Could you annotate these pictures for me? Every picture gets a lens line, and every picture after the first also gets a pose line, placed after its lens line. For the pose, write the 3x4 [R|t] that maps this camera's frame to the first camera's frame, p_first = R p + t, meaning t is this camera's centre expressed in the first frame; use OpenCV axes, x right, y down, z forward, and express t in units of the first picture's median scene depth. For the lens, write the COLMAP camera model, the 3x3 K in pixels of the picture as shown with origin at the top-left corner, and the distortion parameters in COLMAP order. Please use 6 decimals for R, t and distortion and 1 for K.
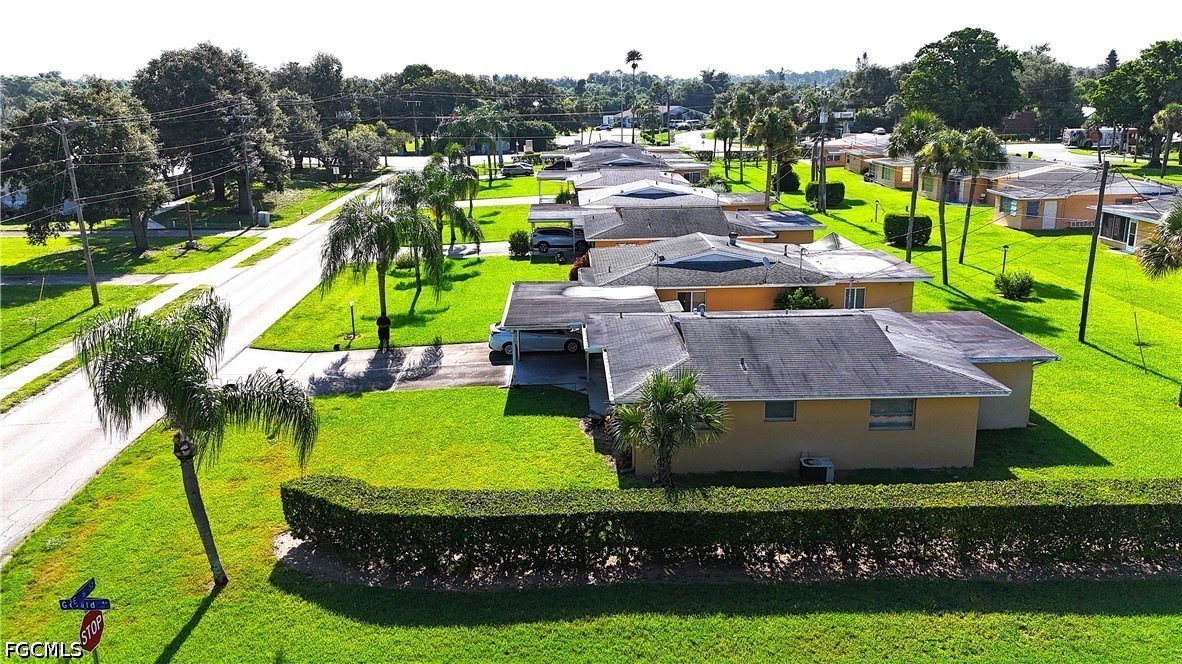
lens RADIAL K [[946.9, 0, 589.9], [0, 946.9, 329.8], [0, 0, 1]] dist [0.090998, -0.114462]
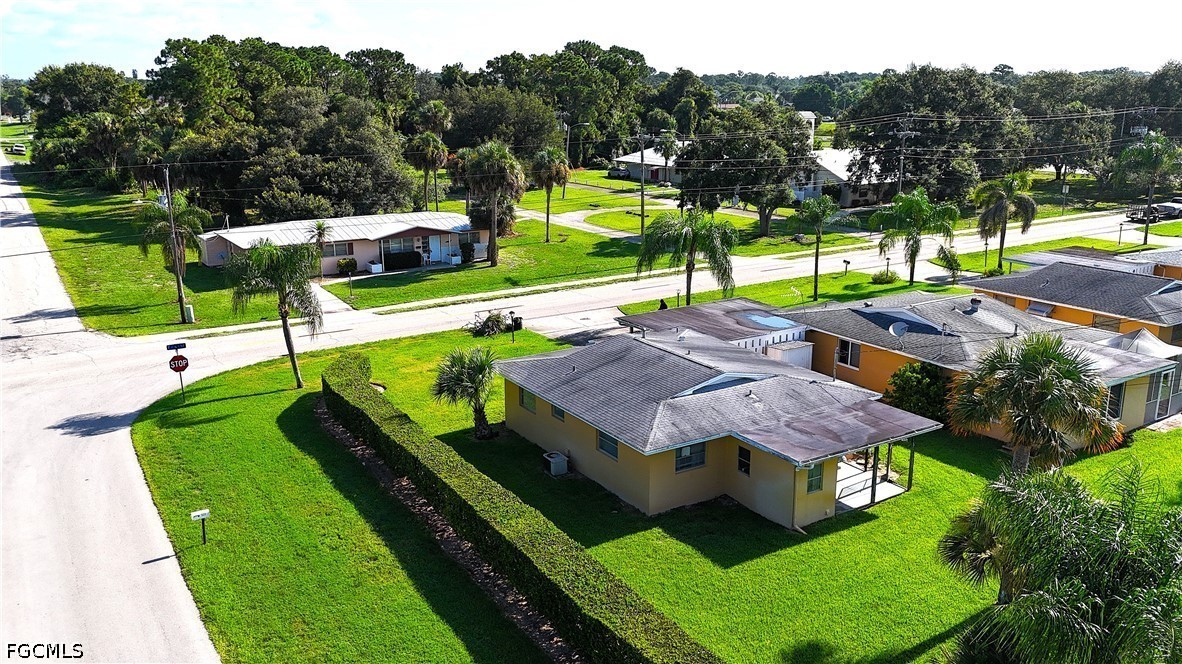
lens RADIAL K [[946.9, 0, 589.9], [0, 946.9, 329.8], [0, 0, 1]] dist [0.090998, -0.114462]
pose [[0.509976, 0.224997, -0.830241, 0.977968], [-0.218114, 0.967465, 0.128208, -0.148418], [0.832076, 0.115704, 0.542459, 0.274039]]
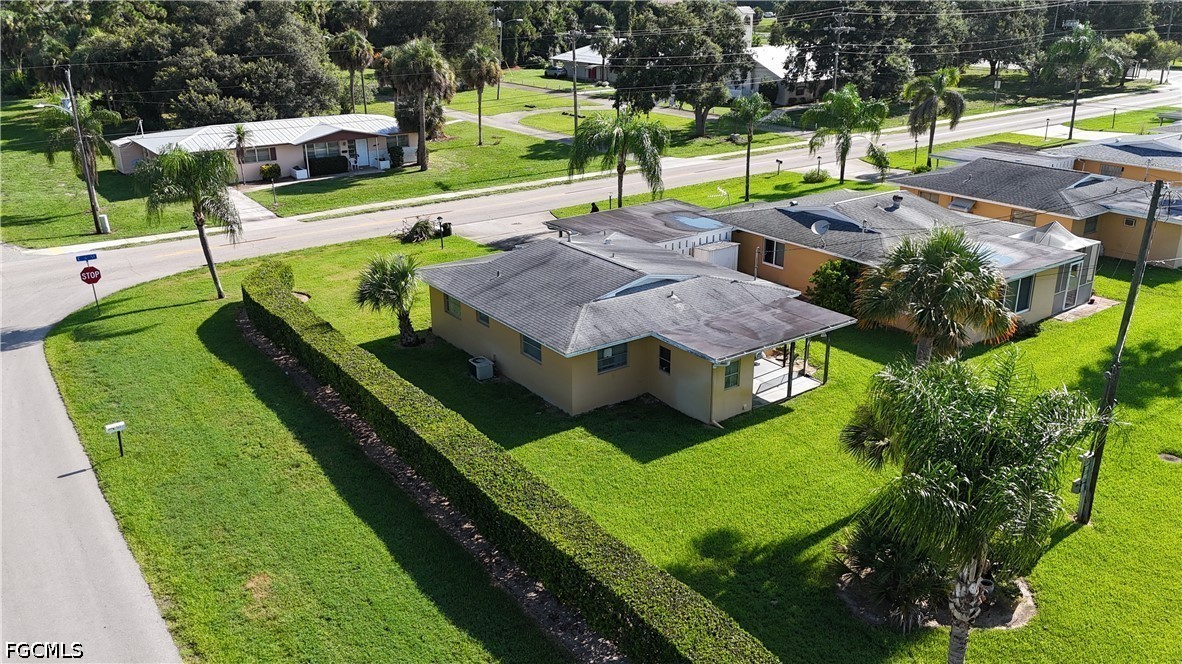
lens RADIAL K [[946.9, 0, 589.9], [0, 946.9, 329.8], [0, 0, 1]] dist [0.090998, -0.114462]
pose [[0.560125, 0.293905, -0.774519, 0.991105], [-0.207594, 0.954915, 0.212230, -0.151639], [0.801976, 0.041910, 0.595885, 0.294632]]
